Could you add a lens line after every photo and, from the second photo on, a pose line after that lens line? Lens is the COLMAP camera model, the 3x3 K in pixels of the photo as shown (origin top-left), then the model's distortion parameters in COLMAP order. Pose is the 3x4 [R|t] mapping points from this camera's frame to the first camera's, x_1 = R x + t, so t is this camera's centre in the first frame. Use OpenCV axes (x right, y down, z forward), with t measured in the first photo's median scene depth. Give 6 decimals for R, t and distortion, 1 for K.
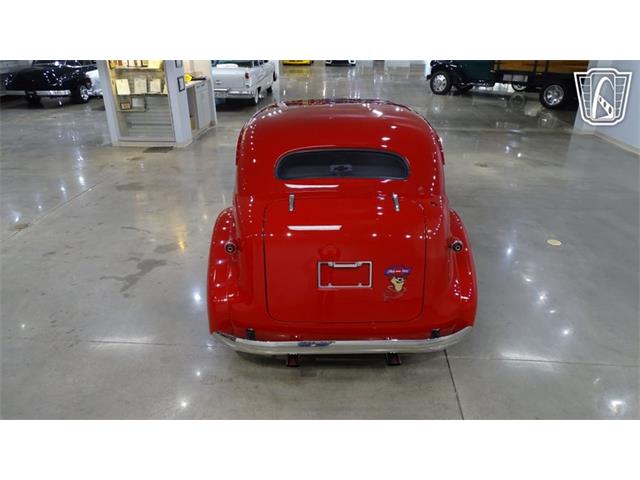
lens RADIAL K [[451.3, 0, 320.0], [0, 451.3, 240.0], [0, 0, 1]] dist [-0.001155, -0.001113]
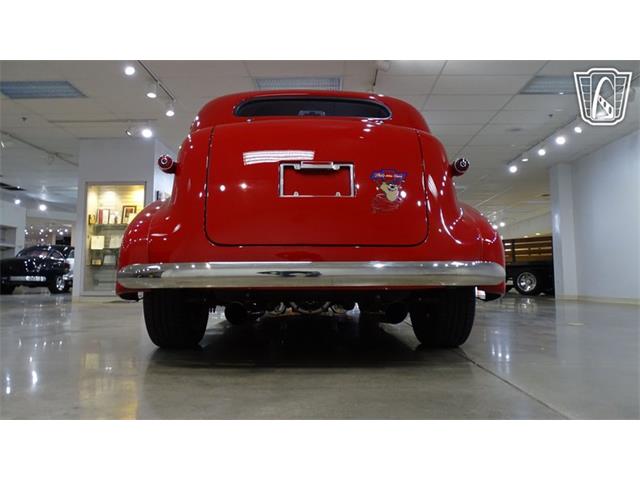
lens RADIAL K [[451.3, 0, 320.0], [0, 451.3, 240.0], [0, 0, 1]] dist [-0.001155, -0.001113]
pose [[0.999188, 0.005206, 0.039941, 0.009504], [0.015555, 0.864812, -0.501855, 0.158508], [-0.037154, 0.502069, 0.864029, 0.125729]]
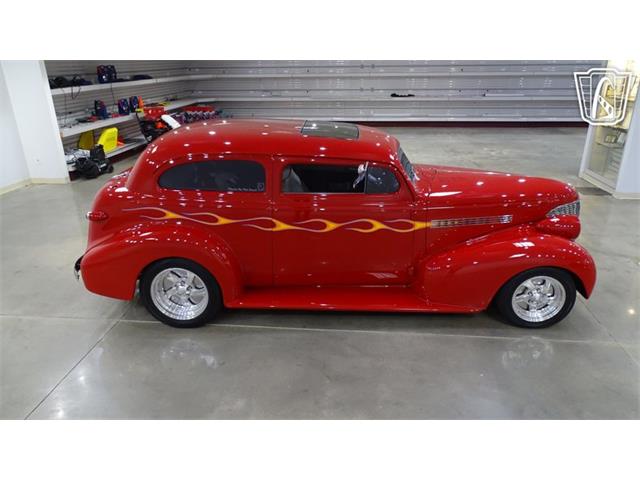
lens RADIAL K [[451.3, 0, 320.0], [0, 451.3, 240.0], [0, 0, 1]] dist [-0.001155, -0.001113]
pose [[-0.040939, 0.373962, -0.926540, 0.485364], [-0.413636, 0.837779, 0.356414, -0.216593], [0.909521, 0.397841, 0.120387, 0.471893]]
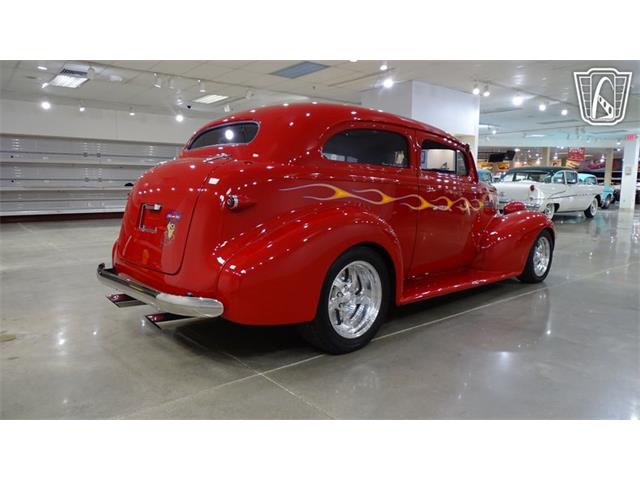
lens RADIAL K [[451.3, 0, 320.0], [0, 451.3, 240.0], [0, 0, 1]] dist [-0.001155, -0.001113]
pose [[0.677390, 0.094090, -0.729582, 0.327420], [-0.317467, 0.932066, -0.174553, 0.054264], [0.663595, 0.349858, 0.661242, 0.184826]]
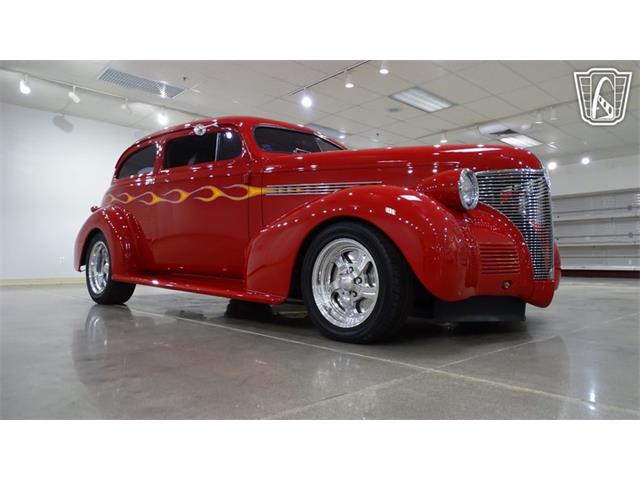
lens RADIAL K [[446.5, 0, 320.0], [0, 446.5, 240.0], [0, 0, 1]] dist [-0.000120, -0.000679]
pose [[-0.693034, -0.036657, -0.719972, 0.294391], [-0.310545, 0.916474, 0.252264, -0.183331], [0.650588, 0.398412, -0.646531, 0.860645]]
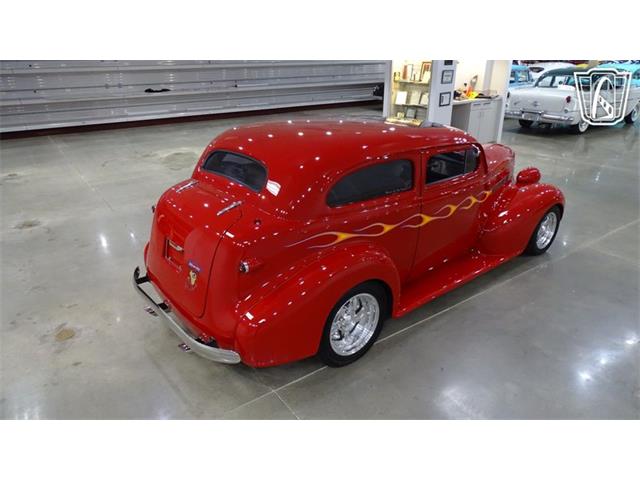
lens RADIAL K [[451.3, 0, 320.0], [0, 451.3, 240.0], [0, 0, 1]] dist [-0.001155, -0.001113]
pose [[0.632406, 0.302100, -0.713301, 0.340089], [-0.326098, 0.939076, 0.108606, -0.063952], [0.702654, 0.163923, 0.692392, 0.140933]]
